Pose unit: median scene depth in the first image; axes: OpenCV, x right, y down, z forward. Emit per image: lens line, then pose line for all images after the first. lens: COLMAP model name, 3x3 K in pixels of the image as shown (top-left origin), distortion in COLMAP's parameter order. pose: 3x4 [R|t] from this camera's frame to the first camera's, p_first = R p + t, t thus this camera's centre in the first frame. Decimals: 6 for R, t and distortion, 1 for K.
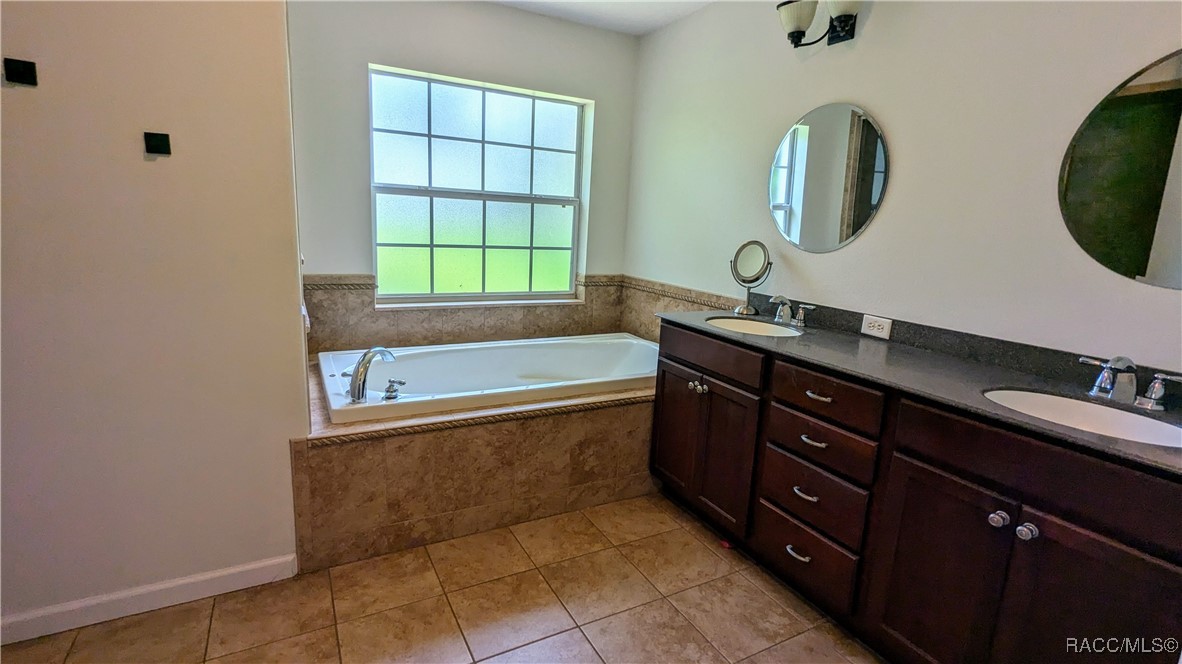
lens RADIAL K [[558.6, 0, 599.4], [0, 558.6, 331.4], [0, 0, 1]] dist [-0.000752, 0.001316]
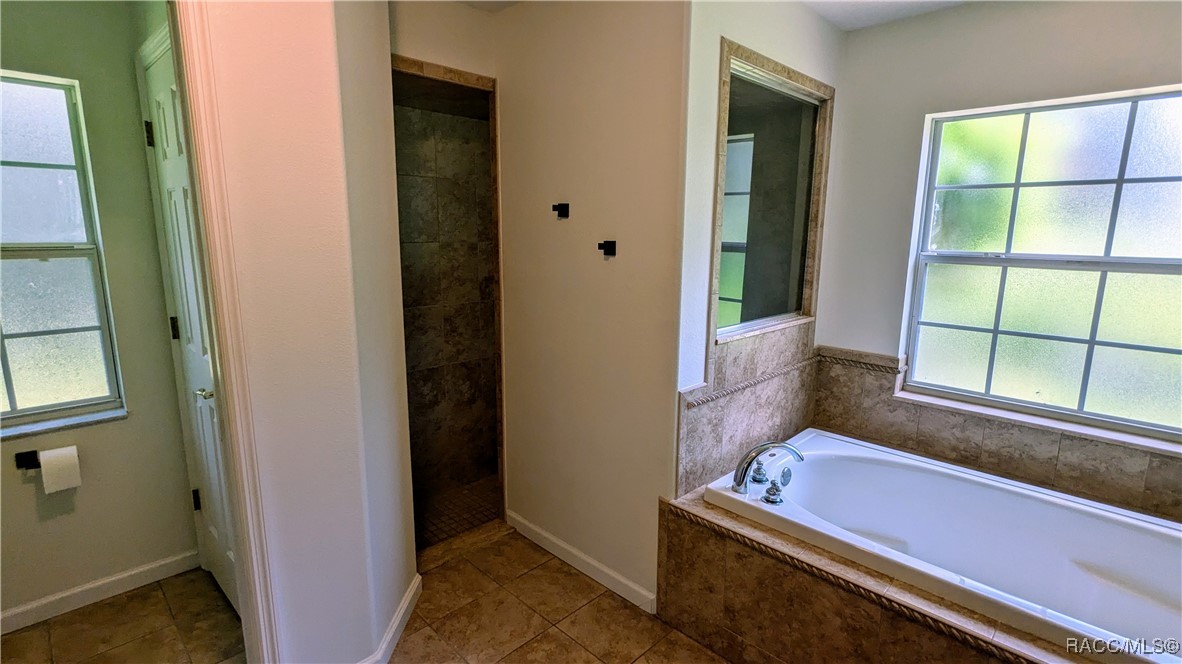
lens RADIAL K [[558.6, 0, 597.7], [0, 558.6, 333.9], [0, 0, 1]] dist [-0.000752, 0.001316]
pose [[0.289703, 0.134930, -0.947558, 0.376376], [-0.186304, 0.979026, 0.082452, -0.171697], [0.938809, 0.152647, 0.308765, 0.420845]]
